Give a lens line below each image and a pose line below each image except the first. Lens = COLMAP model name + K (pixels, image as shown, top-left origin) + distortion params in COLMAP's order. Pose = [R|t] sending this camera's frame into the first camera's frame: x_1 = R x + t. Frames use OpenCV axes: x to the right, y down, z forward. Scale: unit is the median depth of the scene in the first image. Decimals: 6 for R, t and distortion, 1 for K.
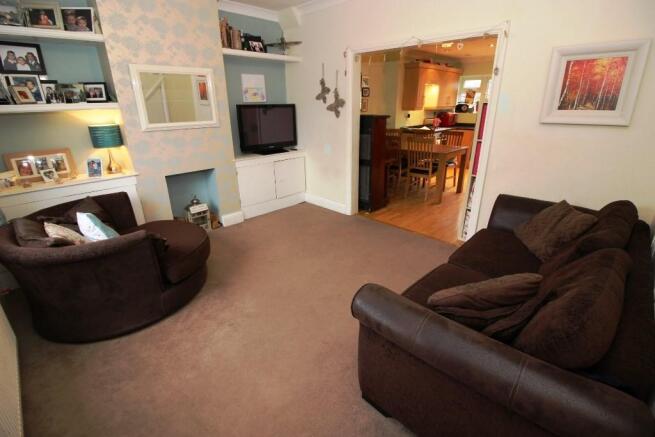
lens RADIAL K [[305.1, 0, 326.7], [0, 305.1, 216.5], [0, 0, 1]] dist [-0.016393, -0.002391]
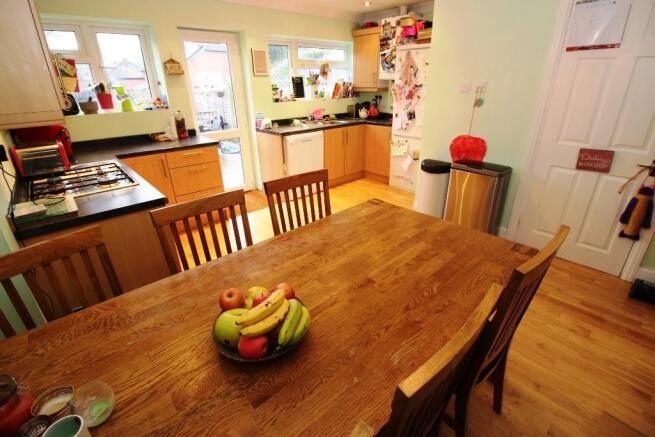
lens RADIAL K [[305.1, 0, 328.7], [0, 305.1, 216.6], [0, 0, 1]] dist [-0.016393, -0.002391]
pose [[0.052916, -0.389729, 0.919408, 0.131529], [0.366904, 0.863888, 0.345078, -0.475059], [-0.928753, 0.319074, 0.188706, 1.304522]]
